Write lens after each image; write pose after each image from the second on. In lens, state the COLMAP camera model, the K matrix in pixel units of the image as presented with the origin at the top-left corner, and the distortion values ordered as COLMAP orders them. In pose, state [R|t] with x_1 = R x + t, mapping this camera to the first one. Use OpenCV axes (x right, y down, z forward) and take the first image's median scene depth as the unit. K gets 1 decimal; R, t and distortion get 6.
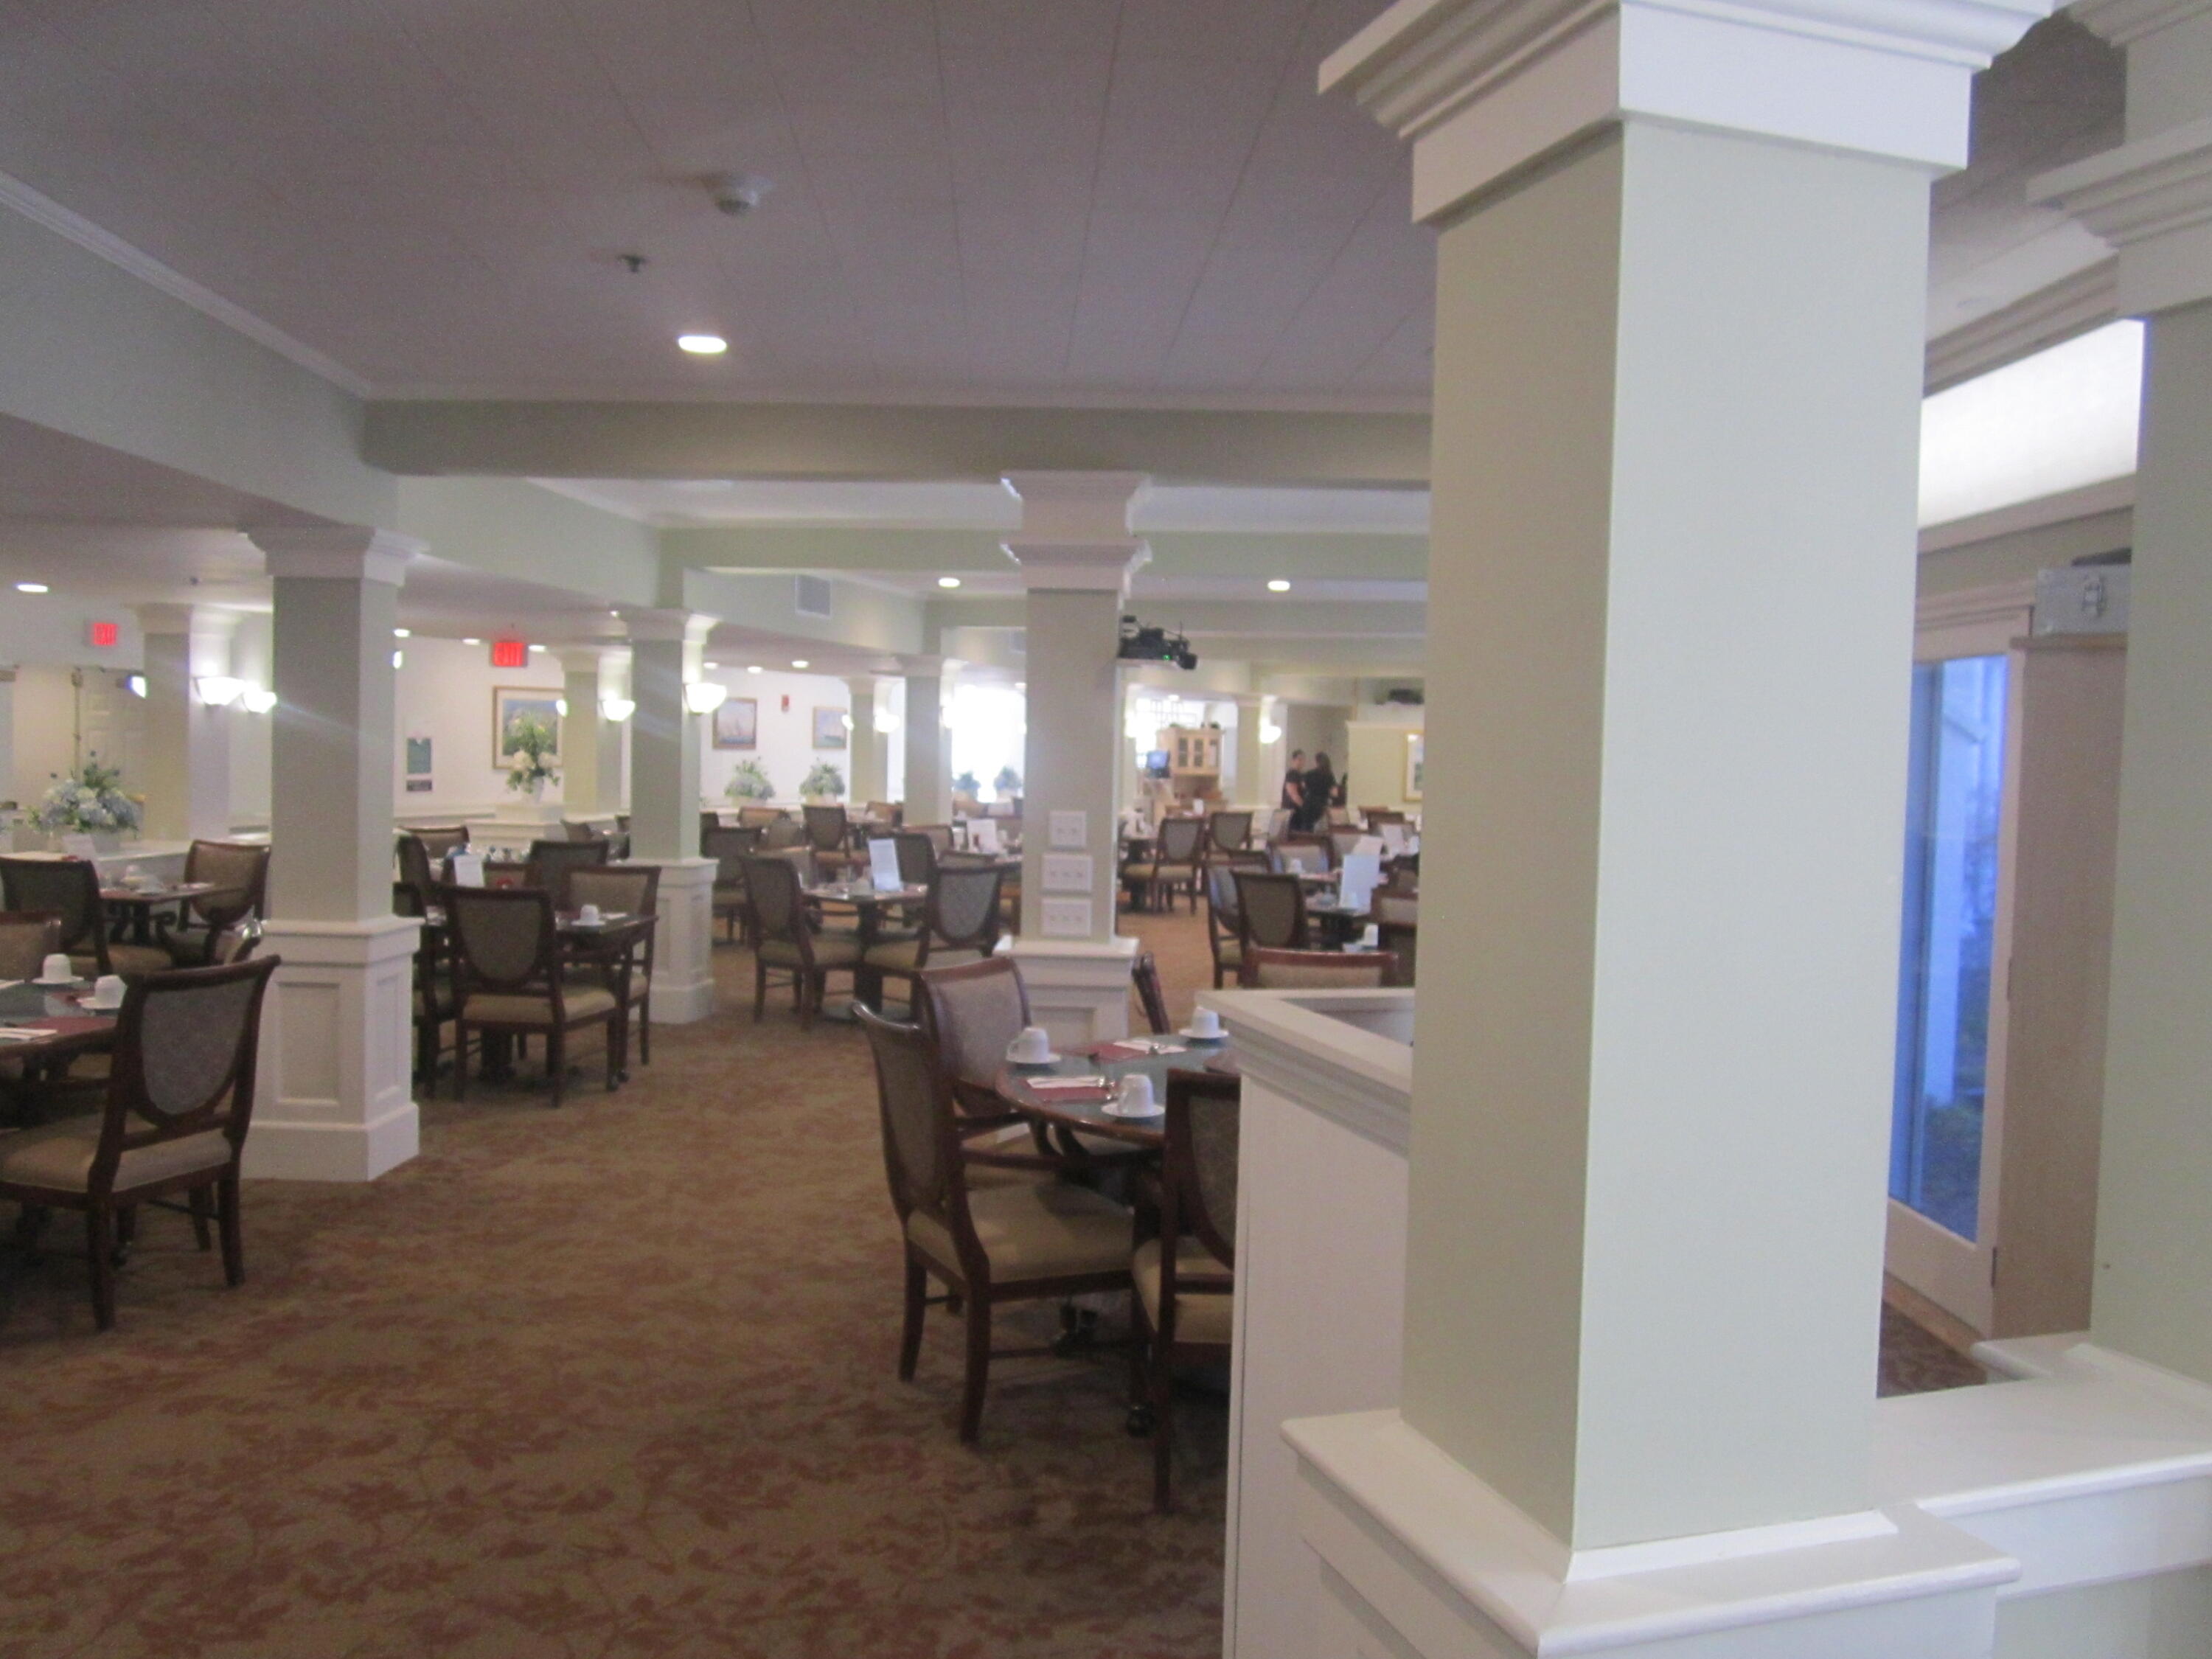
lens RADIAL K [[1851.7, 0, 1103.6], [0, 1851.7, 831.0], [0, 0, 1]] dist [-0.034121, 0.000720]
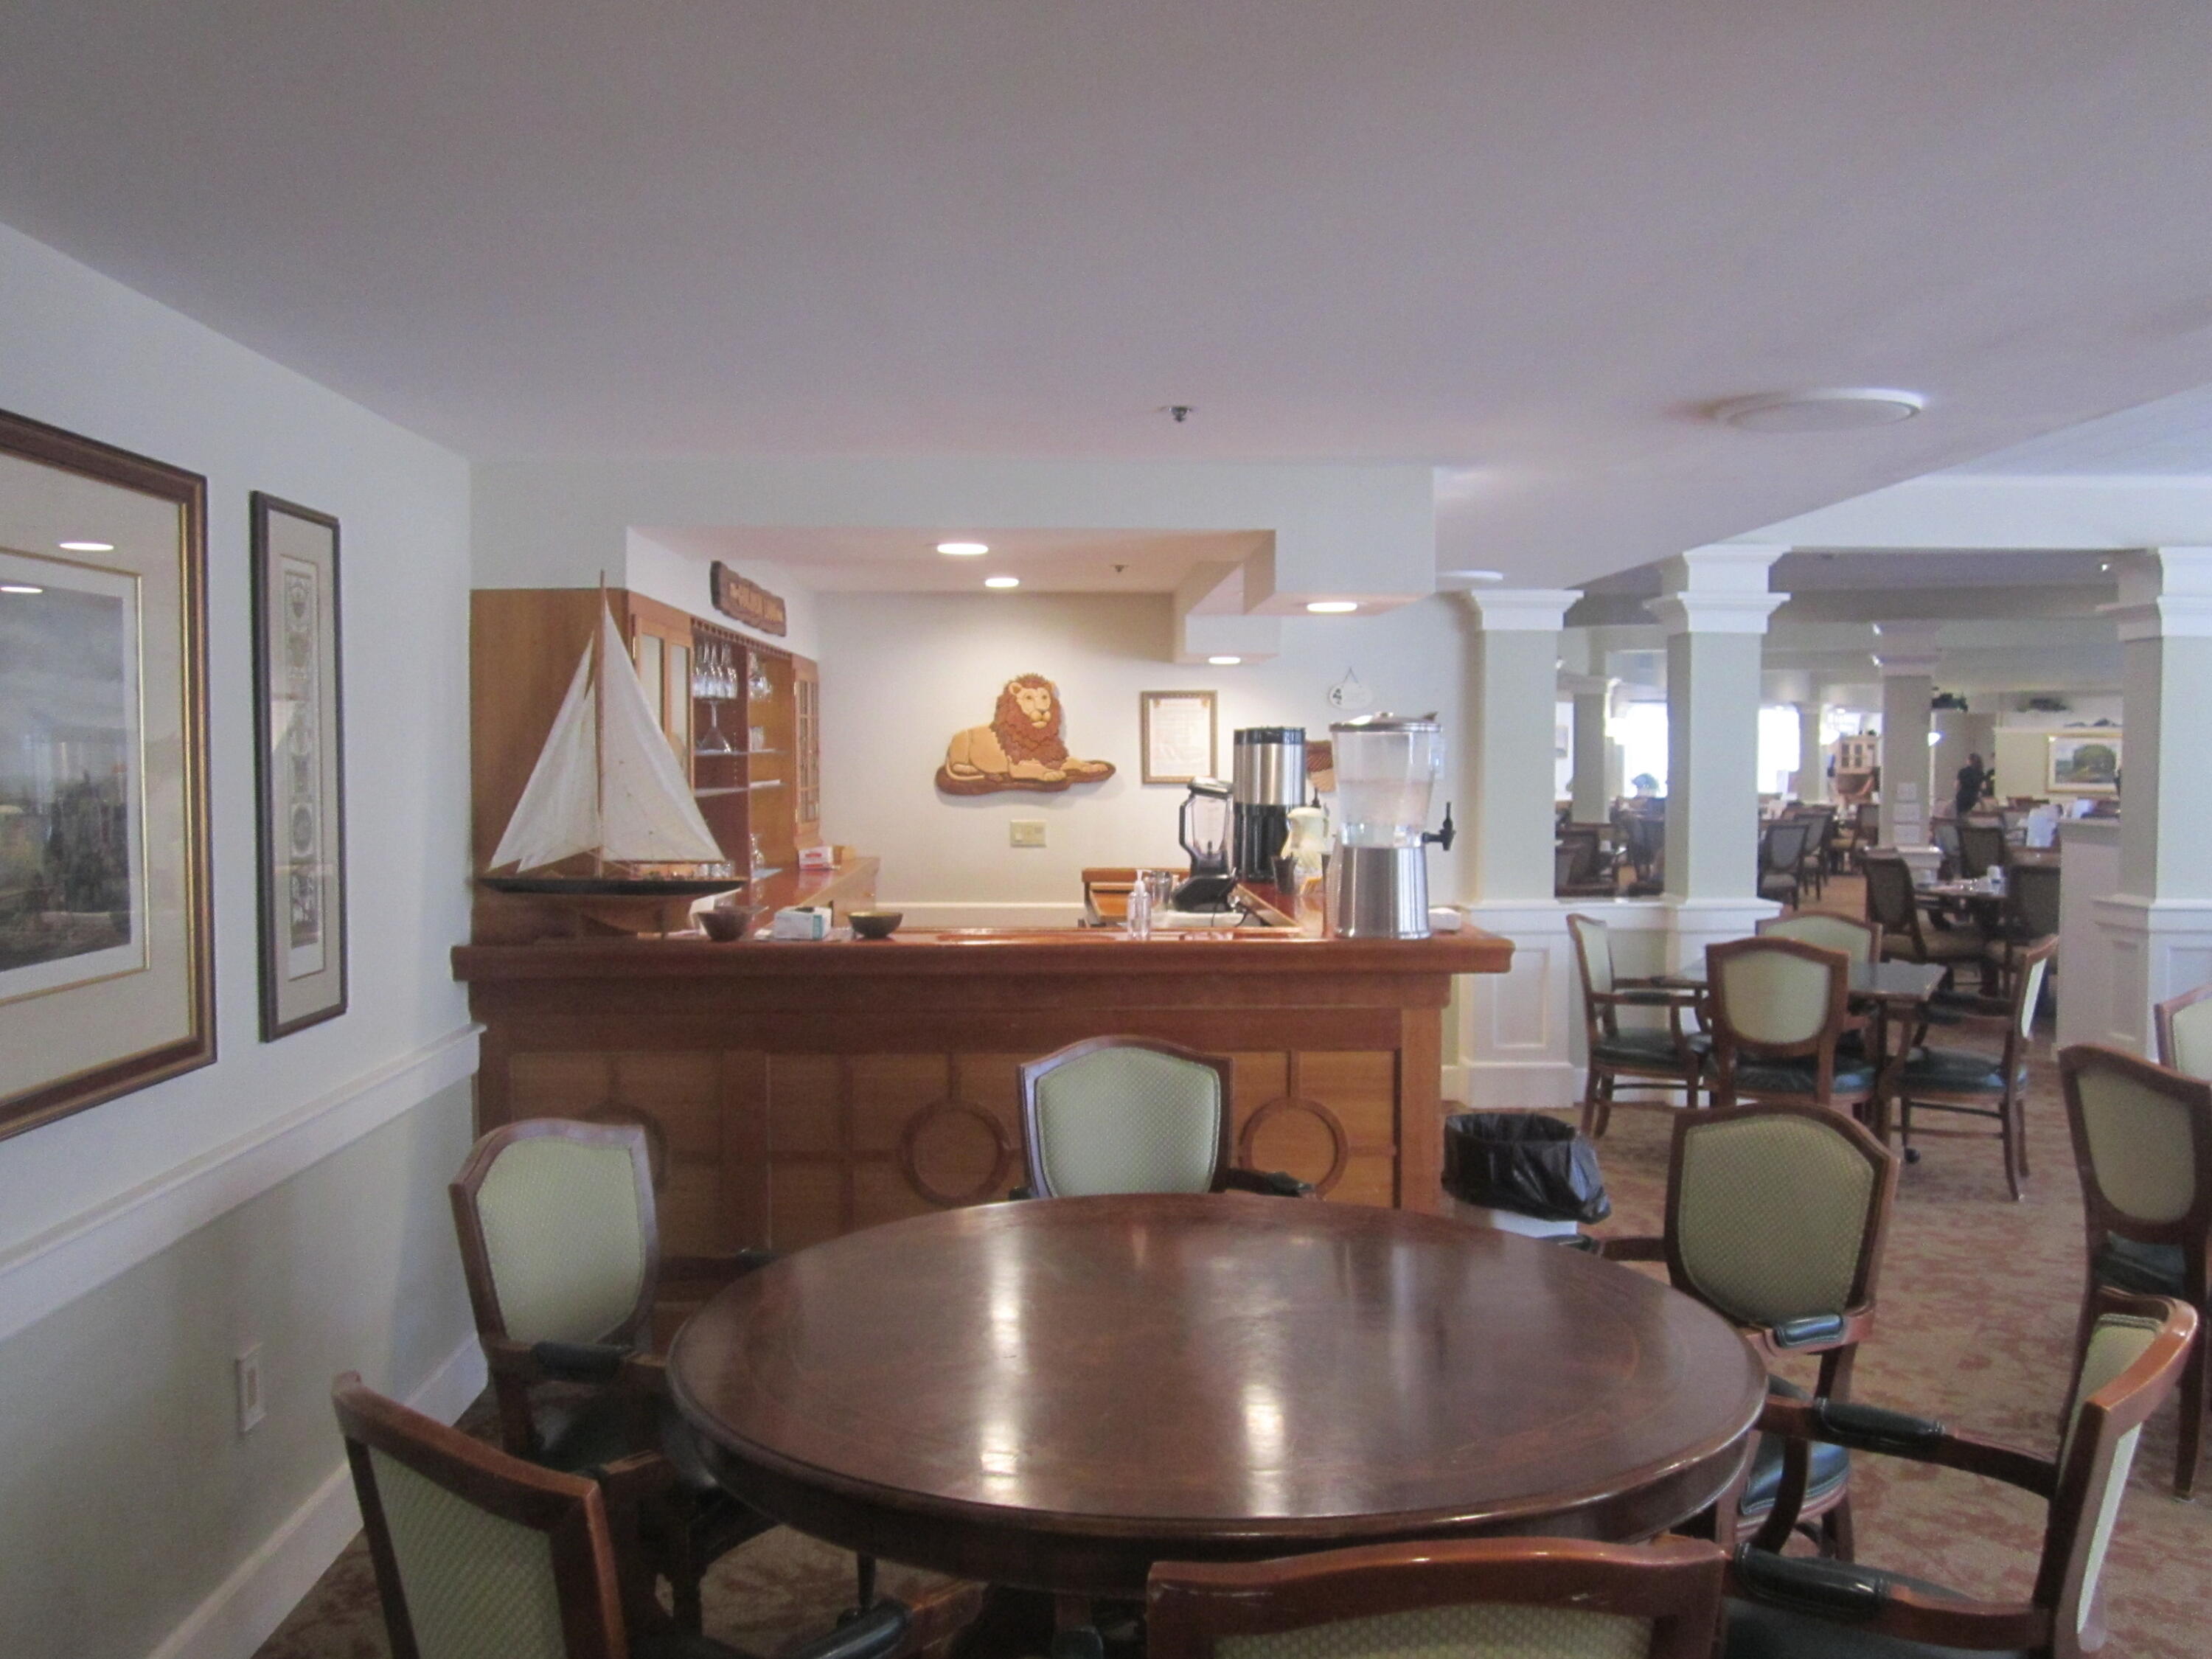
lens RADIAL K [[1851.7, 0, 1108.1], [0, 1851.7, 827.3], [0, 0, 1]] dist [-0.034121, 0.000720]
pose [[0.955738, -0.008481, -0.294096, -0.068242], [0.006192, 0.999943, -0.008714, 0.012938], [0.294153, 0.006507, 0.955736, -0.311593]]
